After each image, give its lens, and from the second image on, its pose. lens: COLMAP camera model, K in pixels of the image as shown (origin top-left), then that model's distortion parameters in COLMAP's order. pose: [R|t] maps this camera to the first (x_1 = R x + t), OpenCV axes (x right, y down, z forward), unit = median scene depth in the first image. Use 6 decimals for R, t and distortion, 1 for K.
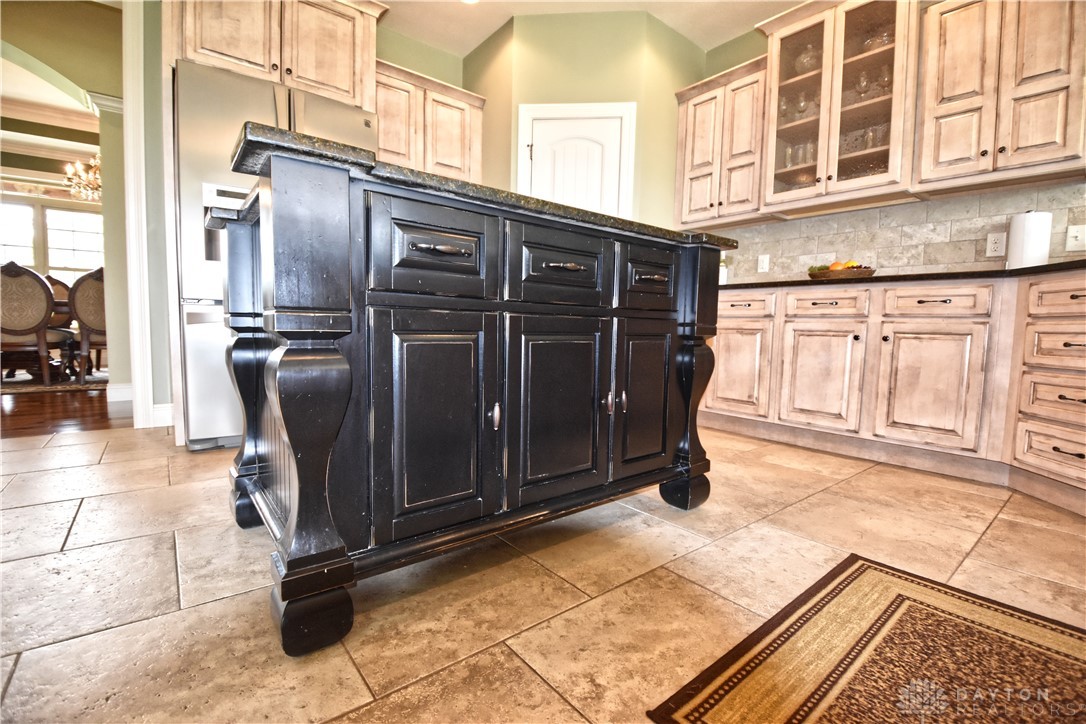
lens RADIAL K [[474.4, 0, 543.9], [0, 474.4, 366.1], [0, 0, 1]] dist [-0.000939, -0.012344]
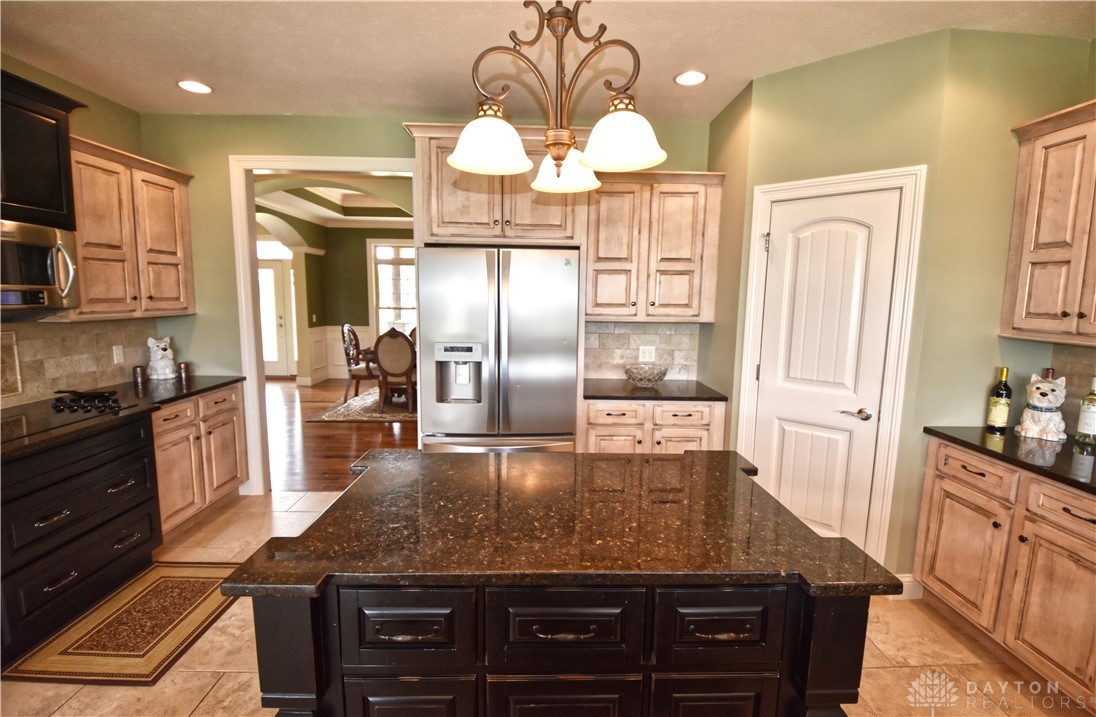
lens RADIAL K [[490.7, 0, 553.8], [0, 490.7, 357.8], [0, 0, 1]] dist [-0.018237, -0.006355]
pose [[0.797199, 0.065523, -0.600150, 0.209689], [-0.044948, 0.997776, 0.049228, -0.297873], [0.602041, -0.012269, 0.798371, 0.114408]]
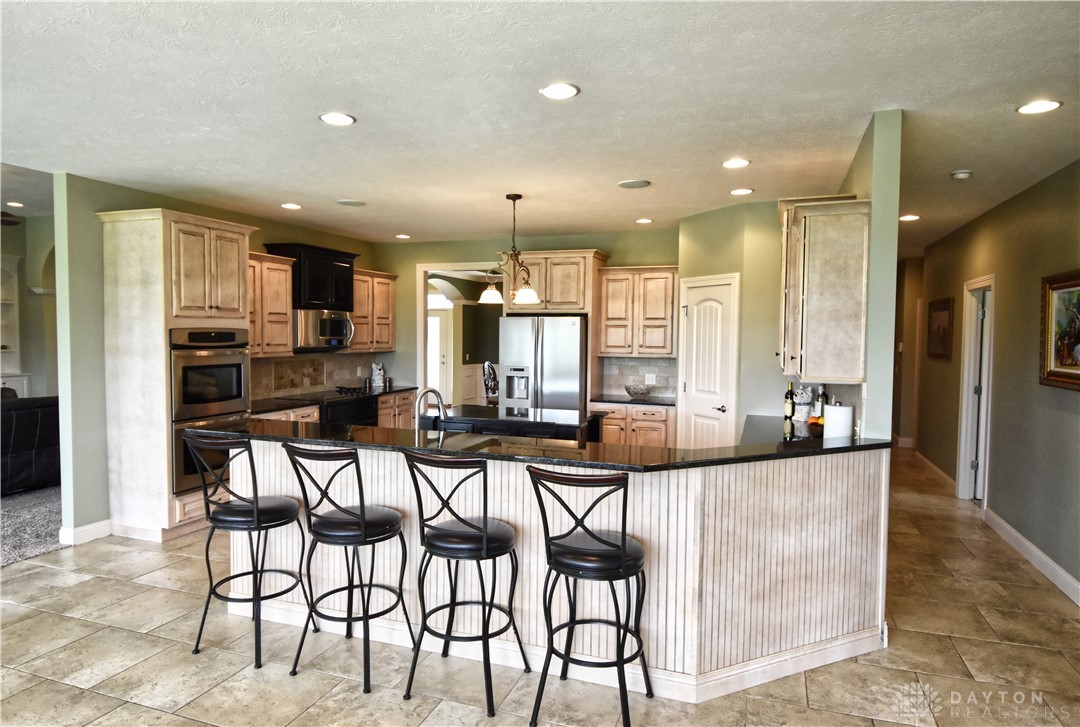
lens RADIAL K [[650.8, 0, 537.8], [0, 650.8, 370.2], [0, 0, 1]] dist [0.020448, -0.009044]
pose [[0.519776, 0.033694, -0.853638, 1.483320], [-0.065604, 0.997846, -0.000560, -0.263619], [0.851780, 0.056293, 0.520867, -0.386139]]
